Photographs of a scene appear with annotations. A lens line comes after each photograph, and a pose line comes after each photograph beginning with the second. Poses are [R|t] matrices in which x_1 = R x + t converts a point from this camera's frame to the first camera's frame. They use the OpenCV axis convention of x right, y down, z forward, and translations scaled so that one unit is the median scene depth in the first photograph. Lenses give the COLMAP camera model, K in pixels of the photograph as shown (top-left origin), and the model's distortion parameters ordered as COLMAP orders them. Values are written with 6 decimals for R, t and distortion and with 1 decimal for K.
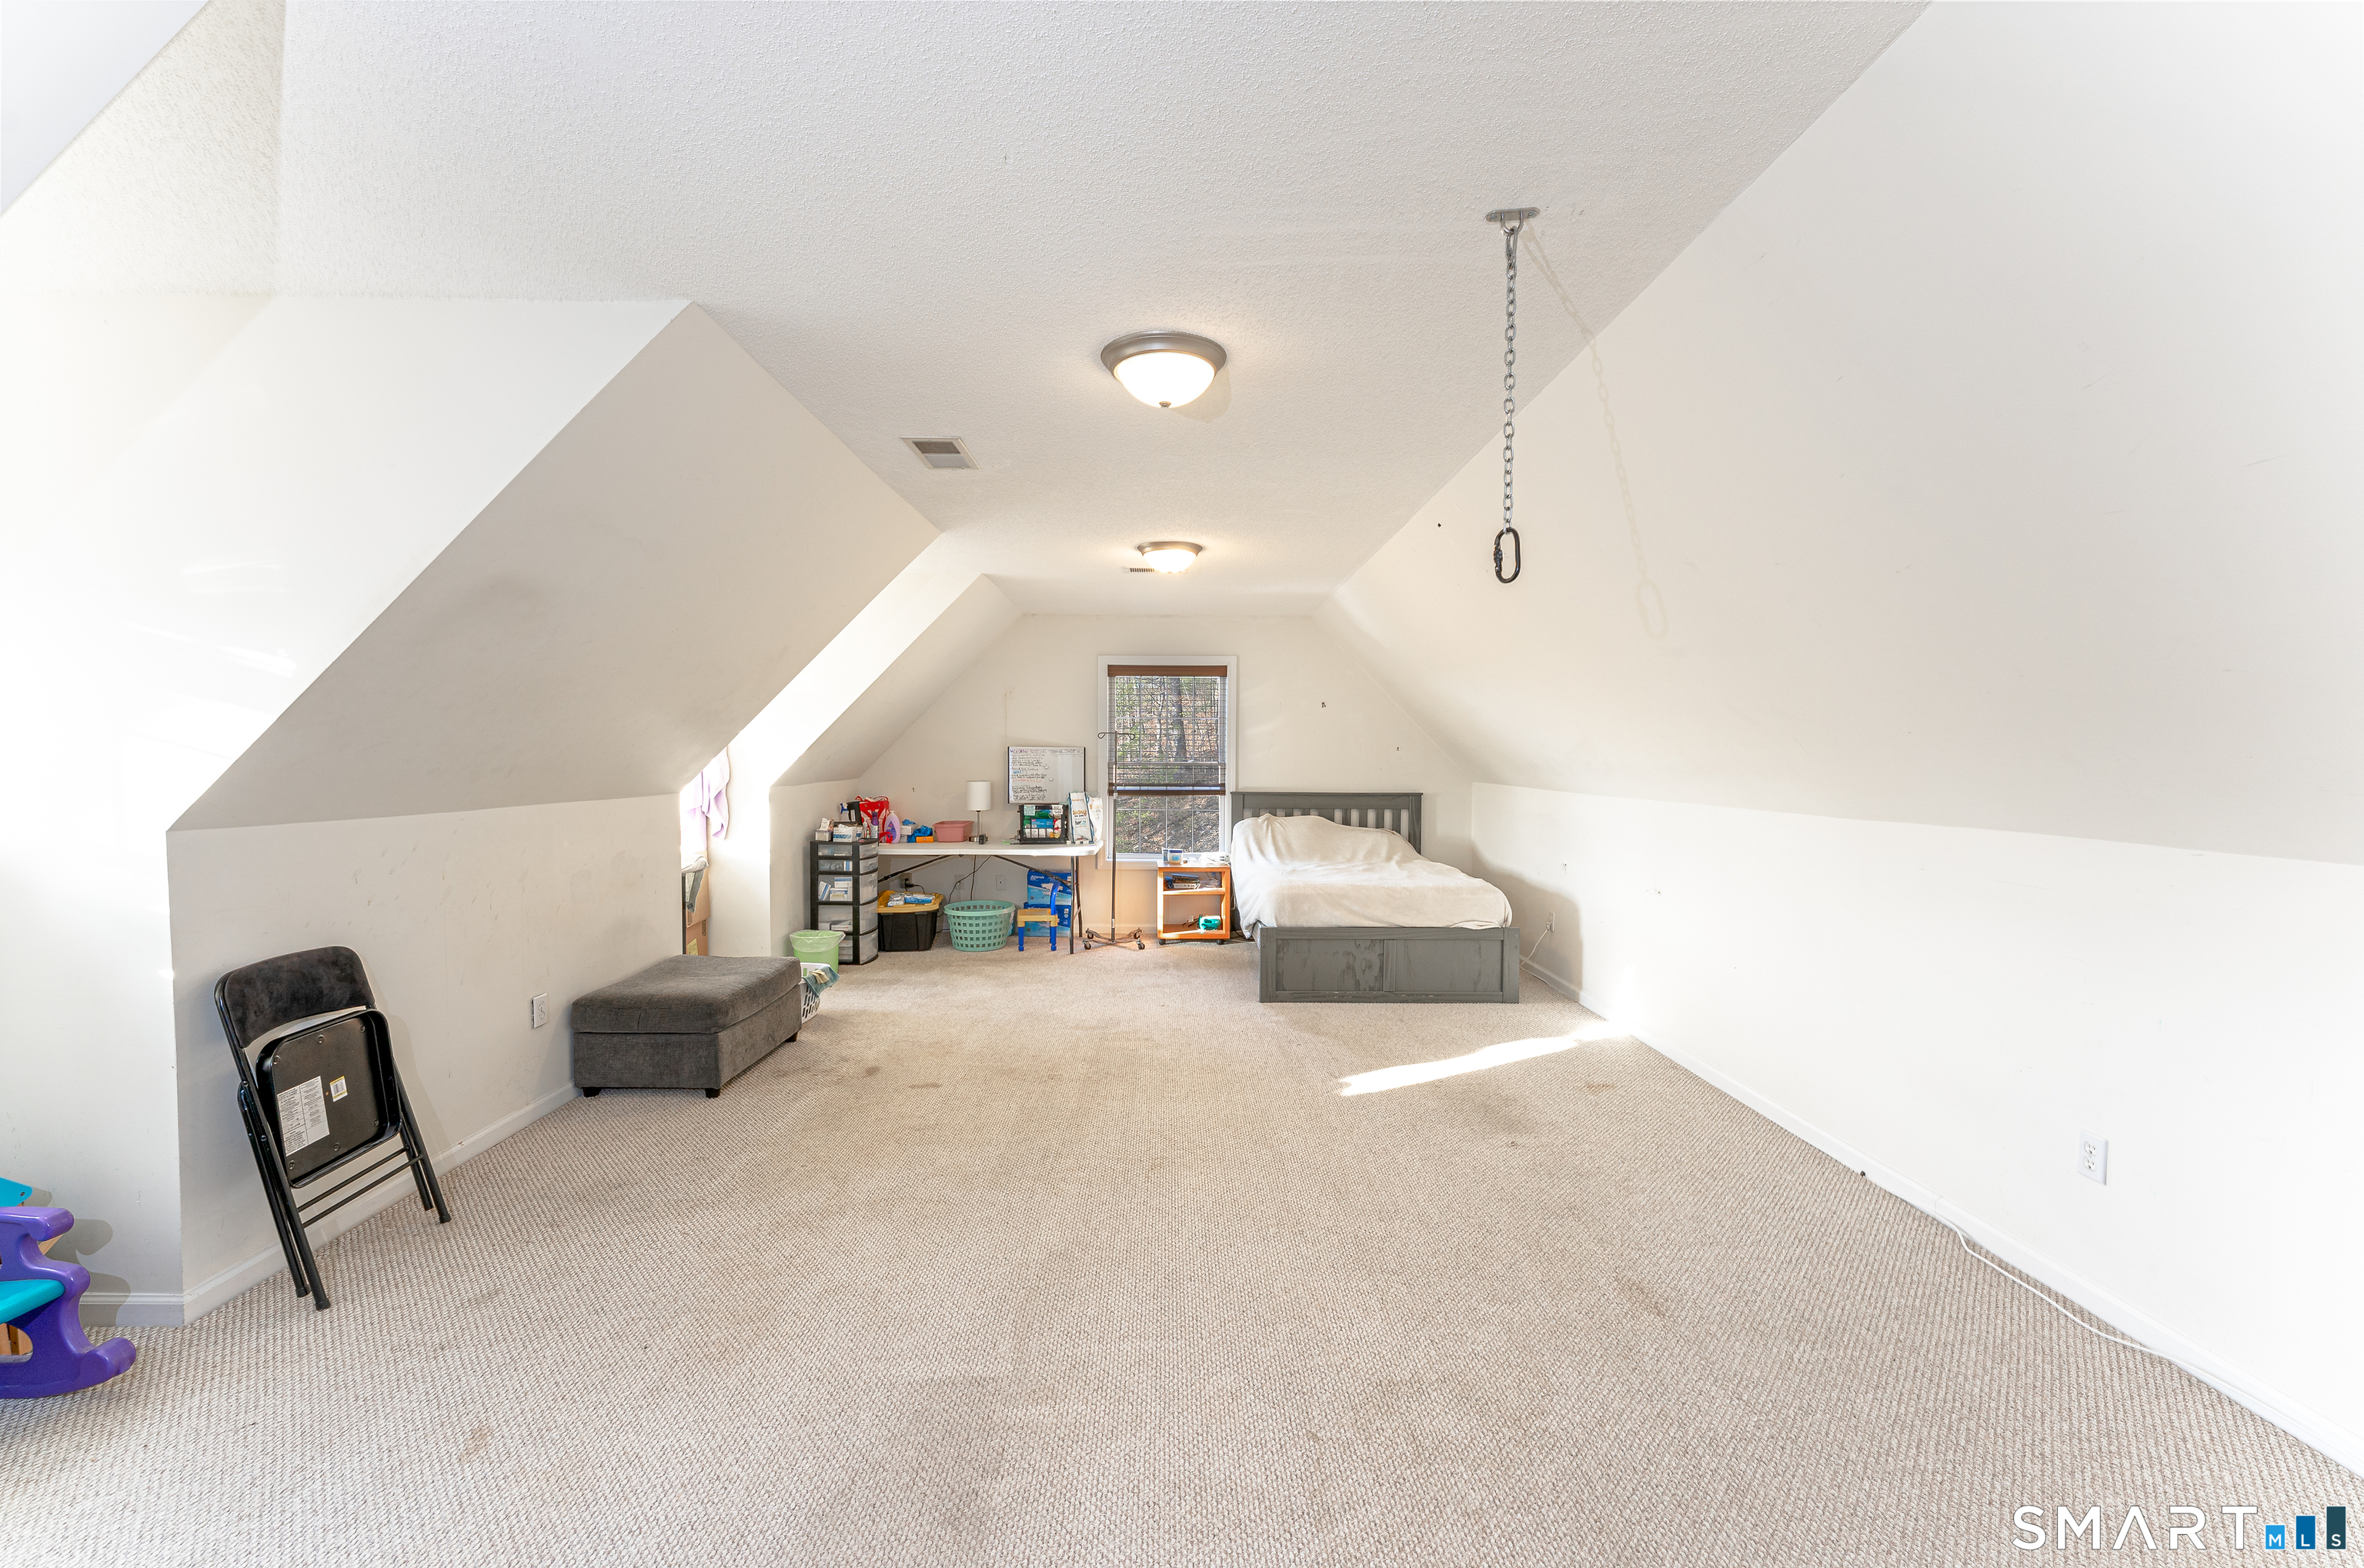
lens RADIAL K [[955.1, 0, 1182.0], [0, 955.1, 784.0], [0, 0, 1]] dist [0.000534, 0.000098]
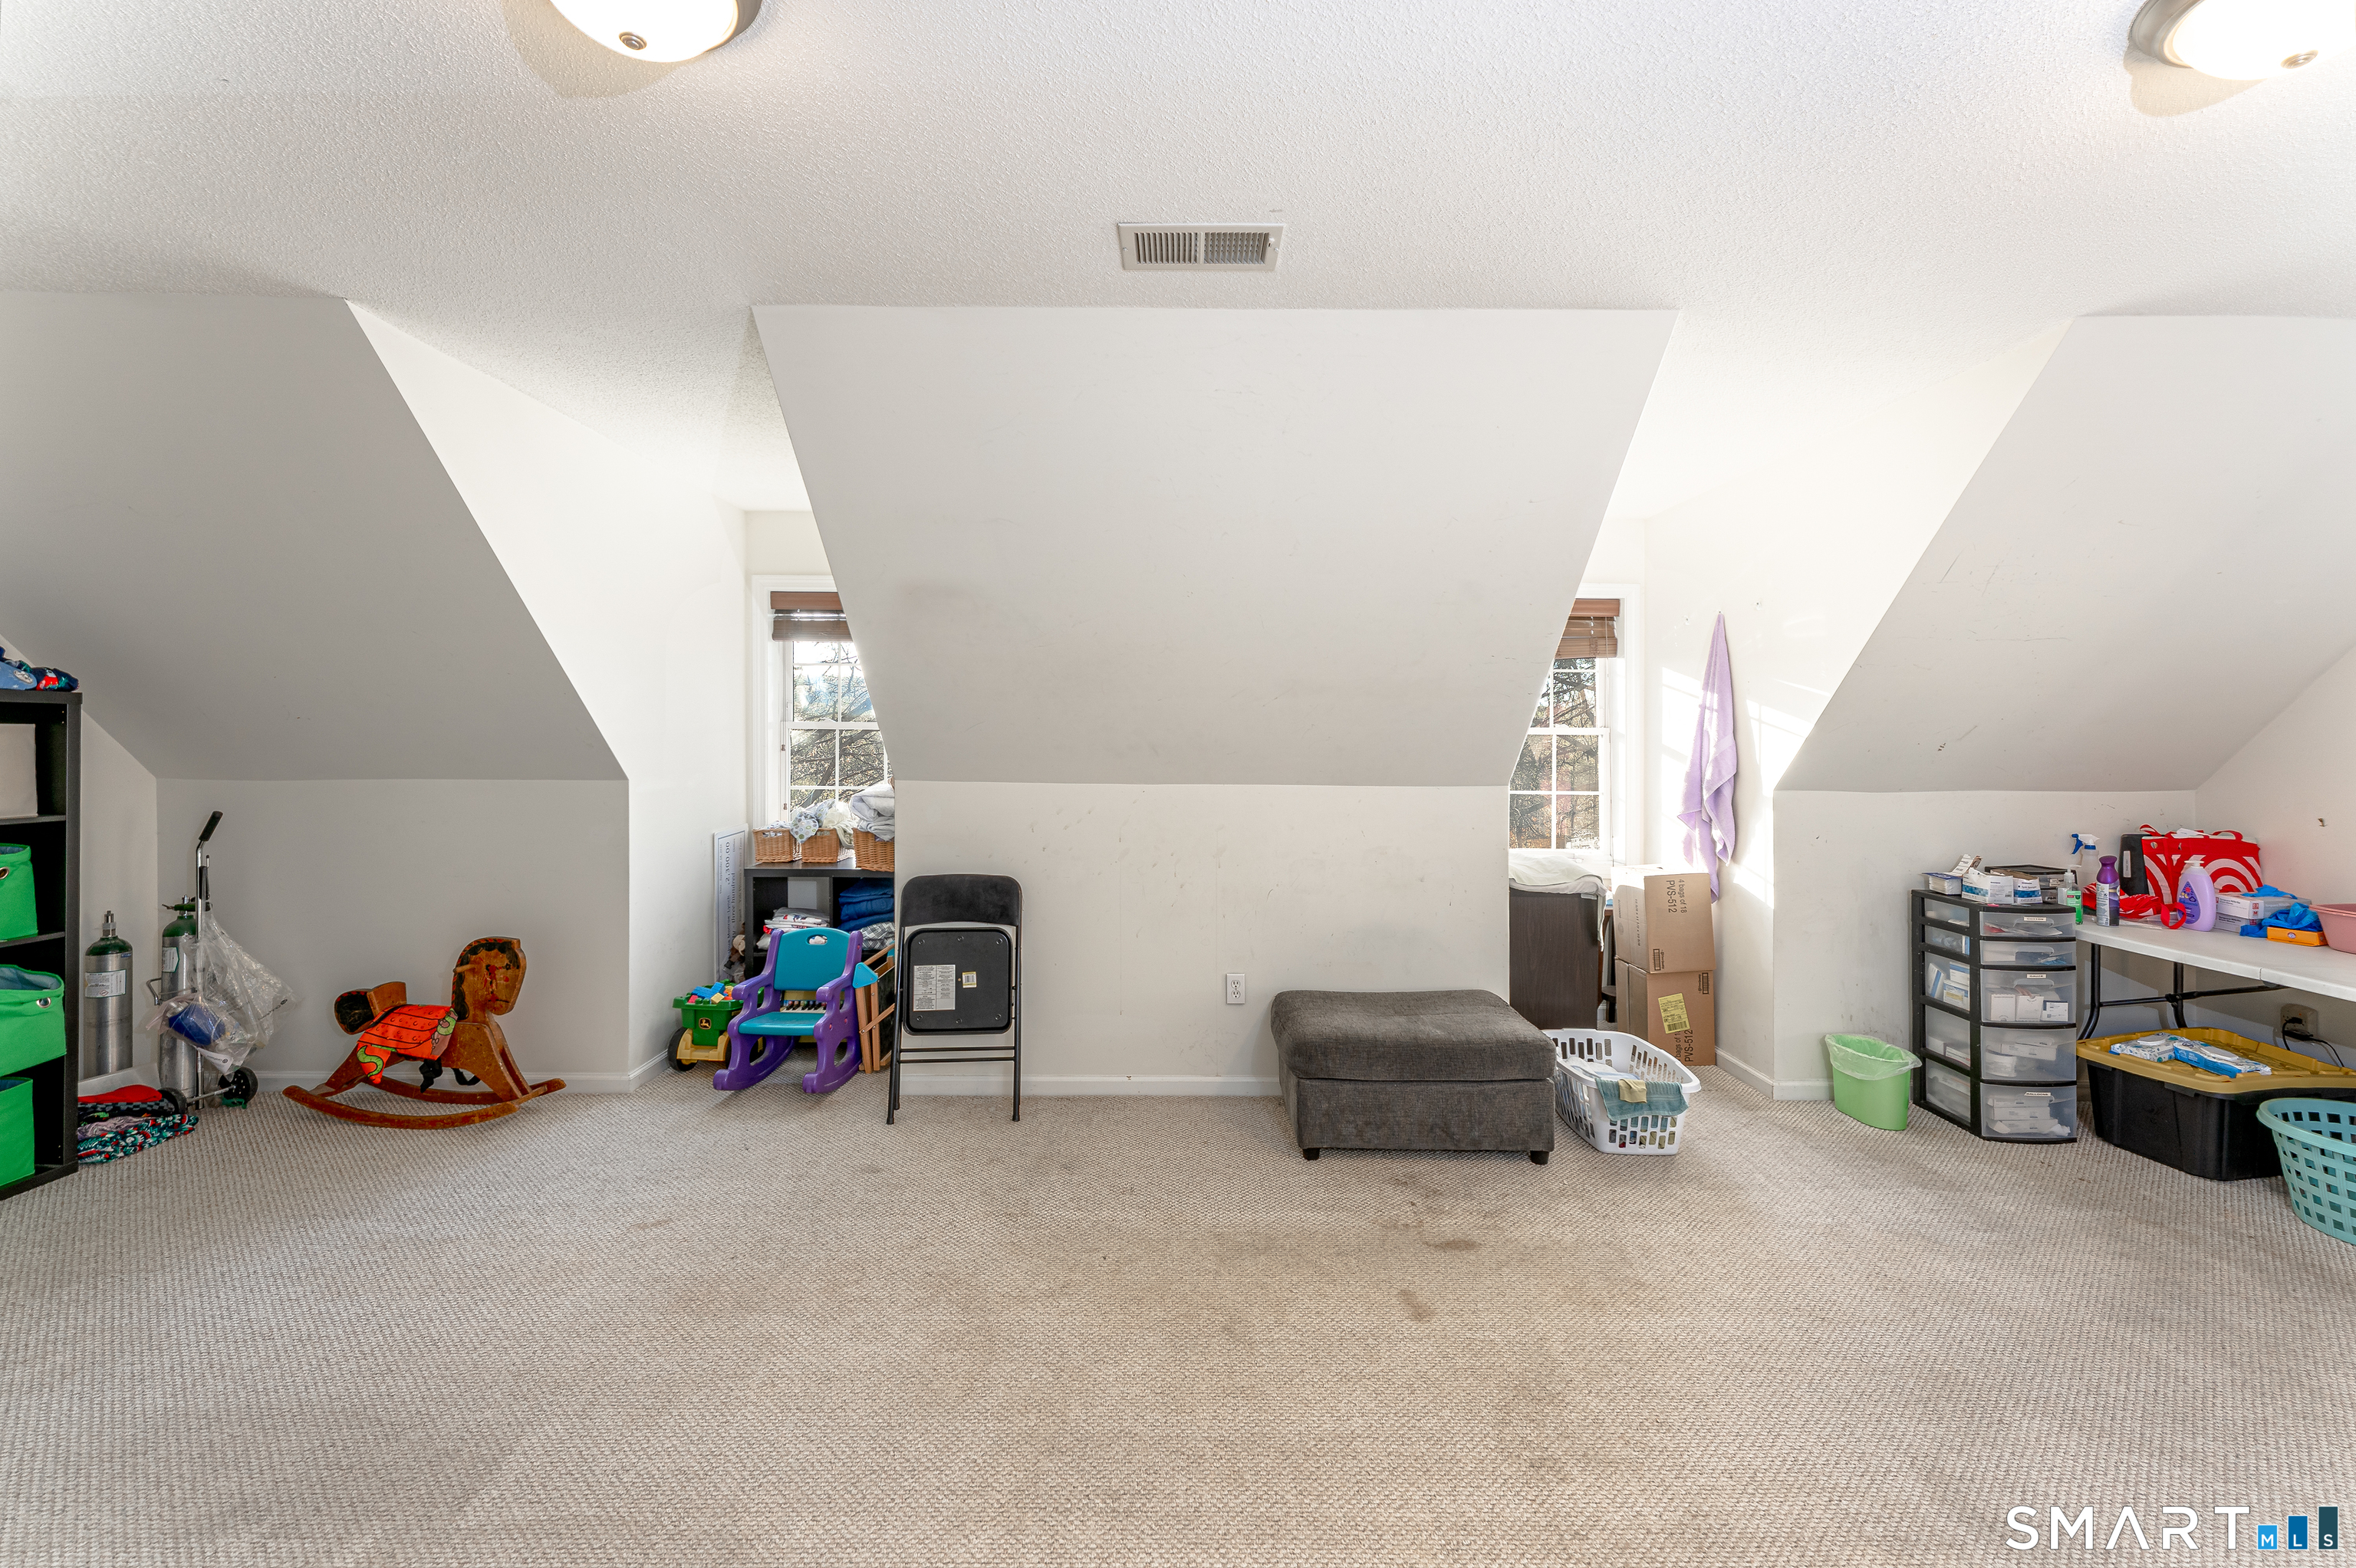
lens RADIAL K [[987.0, 0, 1177.6], [0, 987.0, 739.5], [0, 0, 1]] dist [0.001900, 0.000435]
pose [[-0.009388, 0.000953, -0.999955, 0.315285], [-0.040339, 0.999185, 0.001331, -0.020301], [0.999142, 0.040349, -0.009342, 0.808916]]
